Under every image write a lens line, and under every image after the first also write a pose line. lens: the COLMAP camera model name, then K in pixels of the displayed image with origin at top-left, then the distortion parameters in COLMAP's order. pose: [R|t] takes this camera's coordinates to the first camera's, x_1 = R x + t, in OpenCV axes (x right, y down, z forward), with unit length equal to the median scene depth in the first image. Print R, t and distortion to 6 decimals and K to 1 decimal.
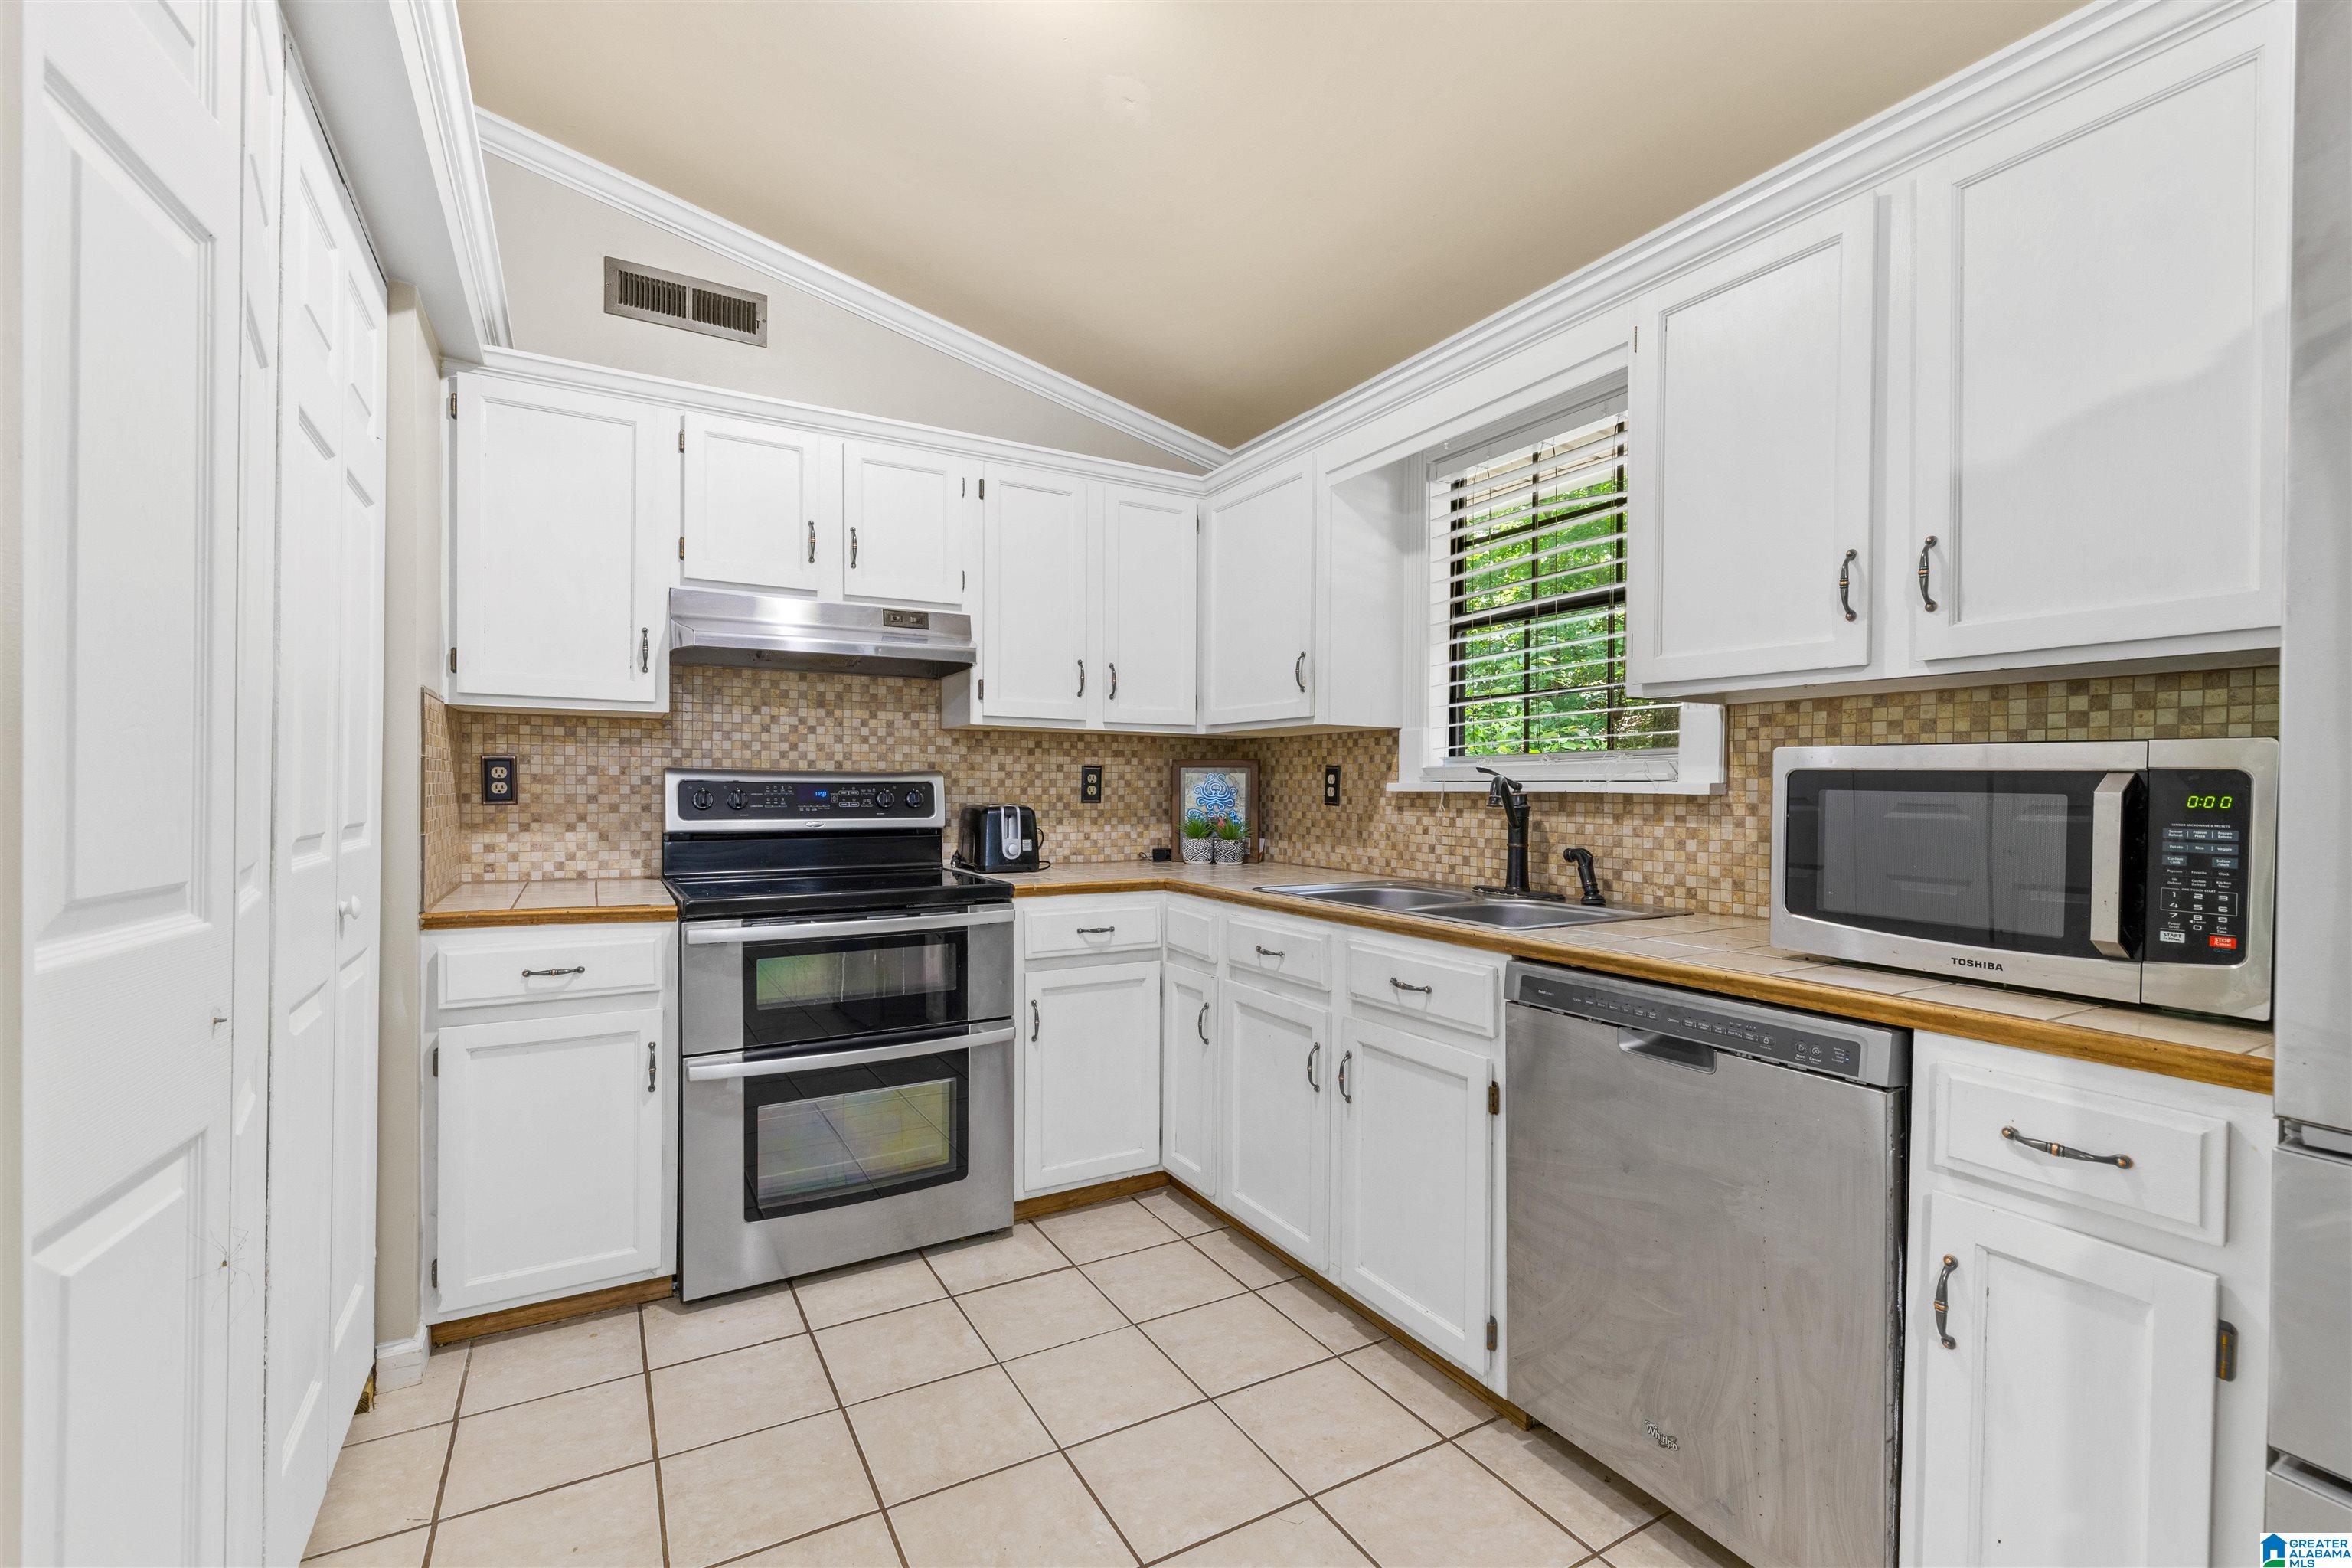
lens RADIAL K [[1008.6, 0, 1165.0], [0, 1008.6, 794.4], [0, 0, 1]] dist [0.003809, 0.000205]
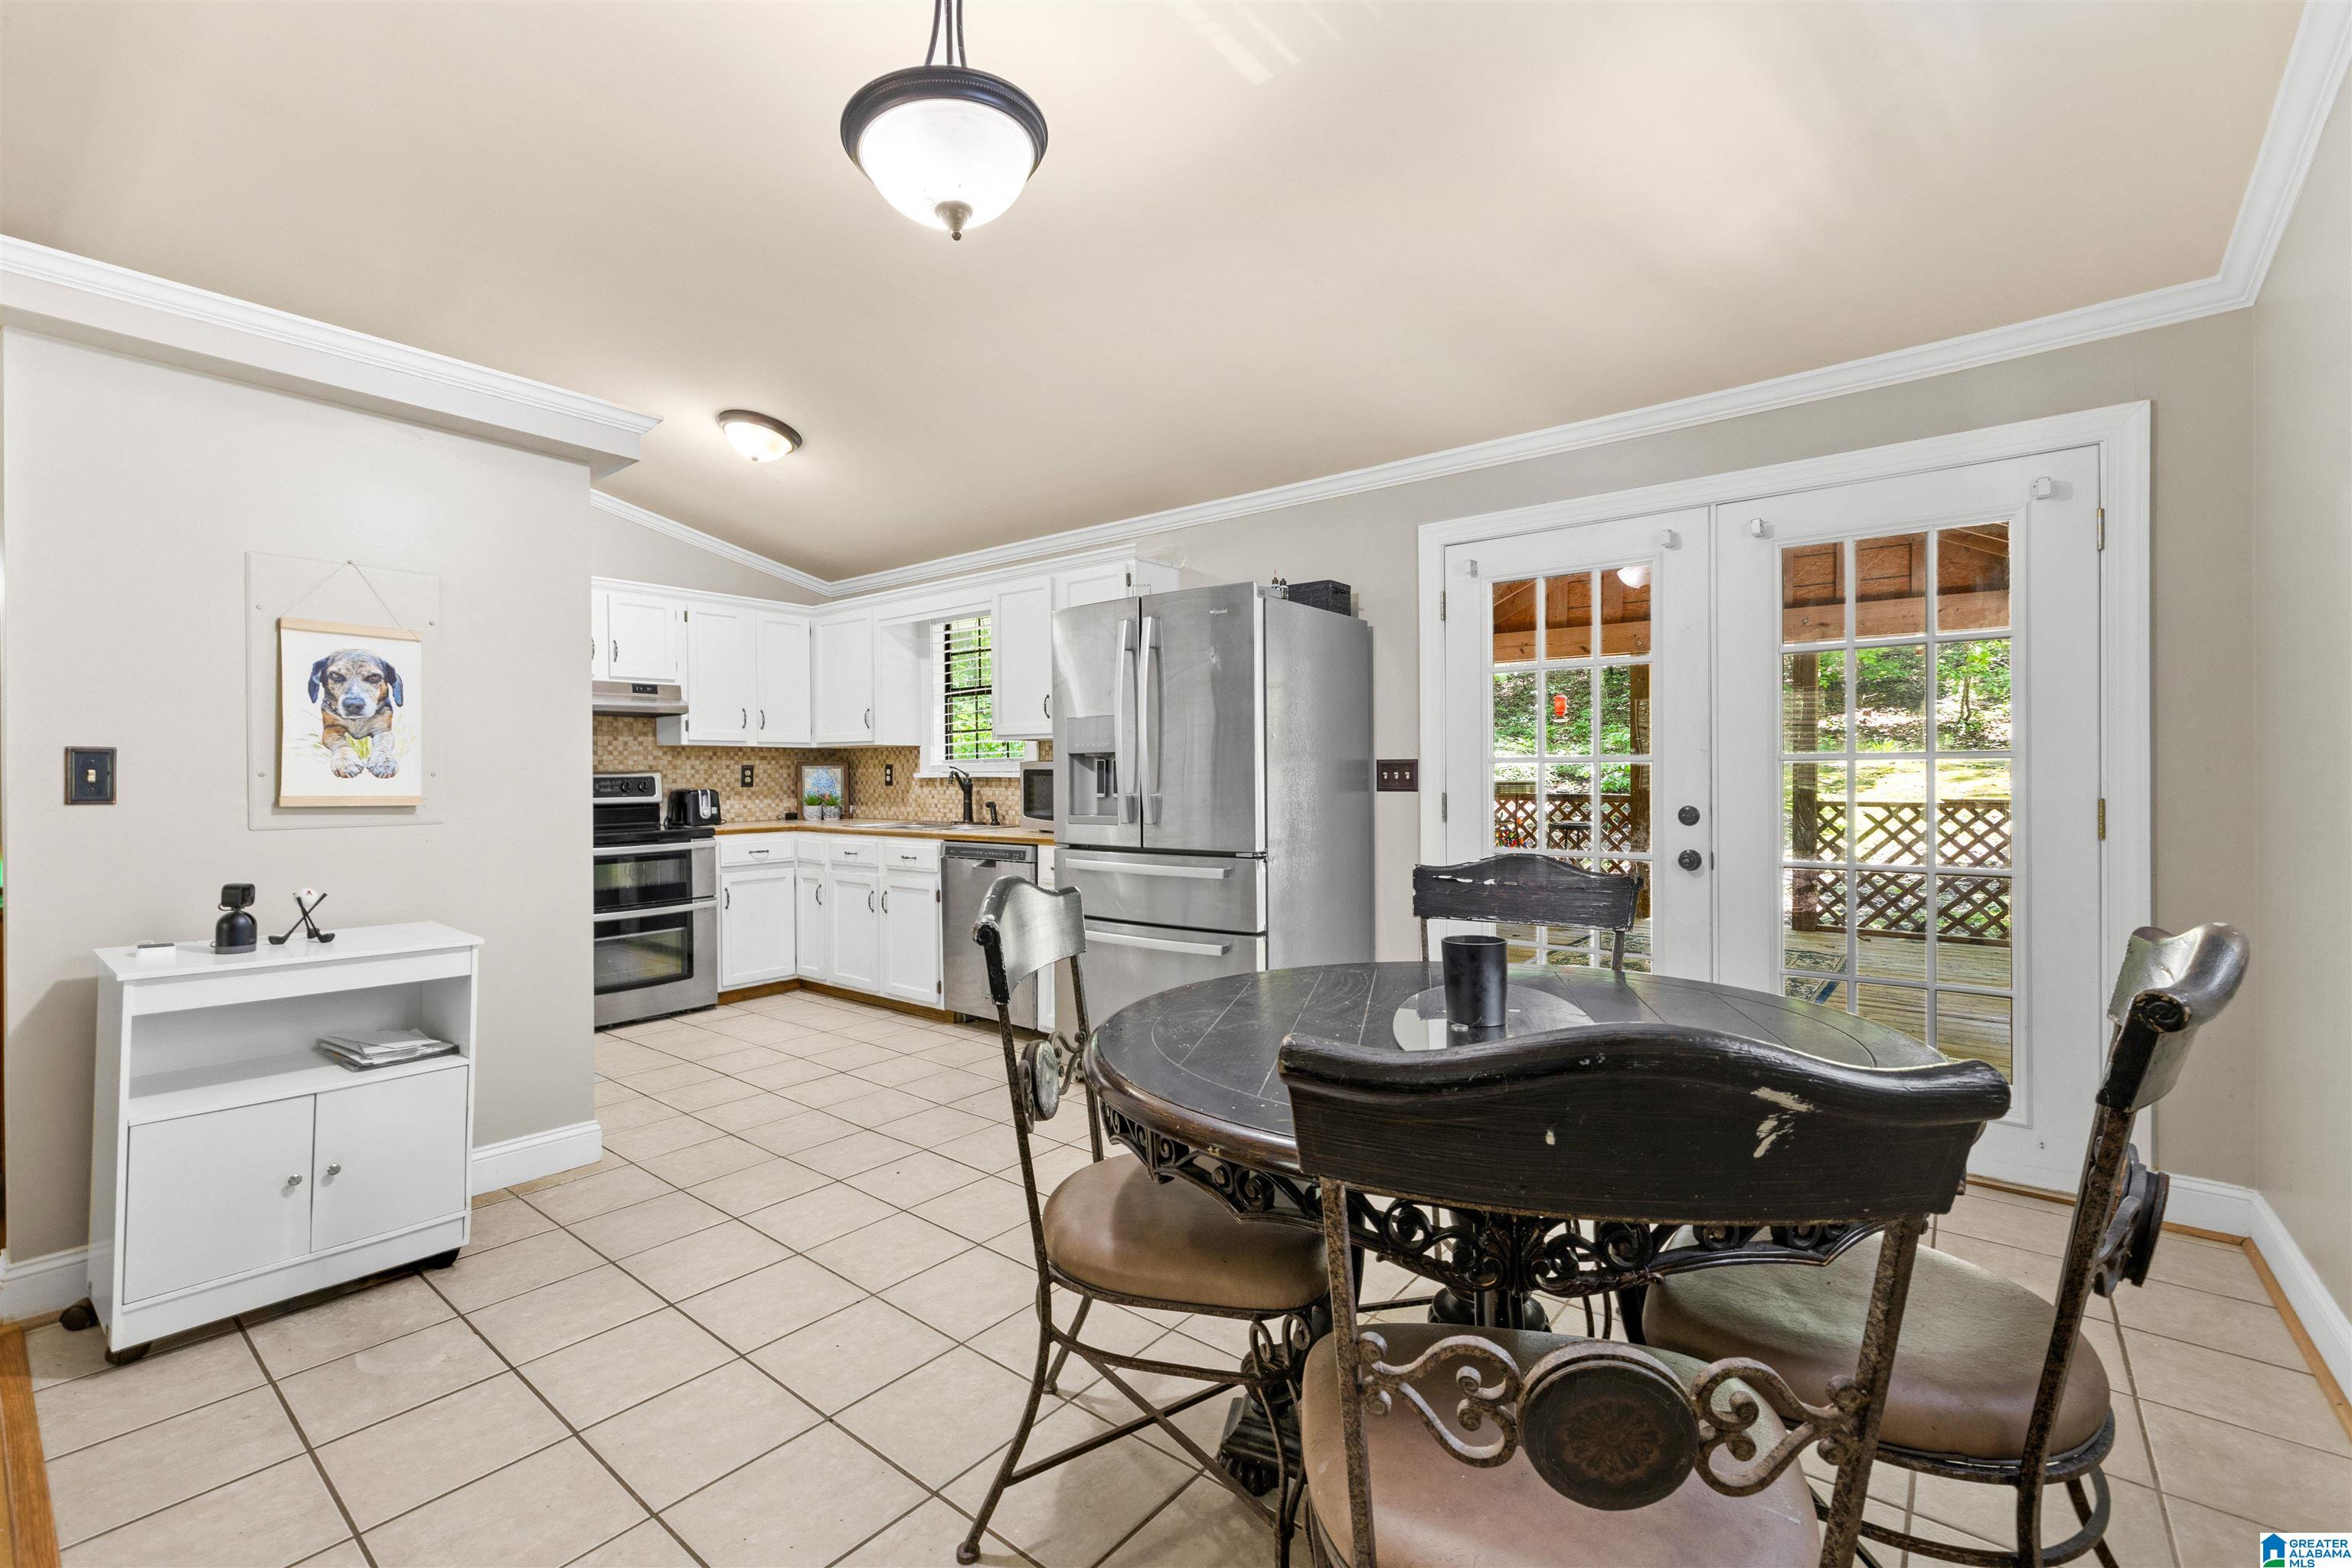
lens RADIAL K [[1005.6, 0, 1165.4], [0, 1005.6, 774.2], [0, 0, 1]] dist [0.000794, -0.000162]
pose [[0.929711, -0.014398, 0.368008, -0.049181], [0.016866, 0.999852, -0.003490, 0.005277], [-0.367903, 0.009451, 0.929816, -1.033311]]
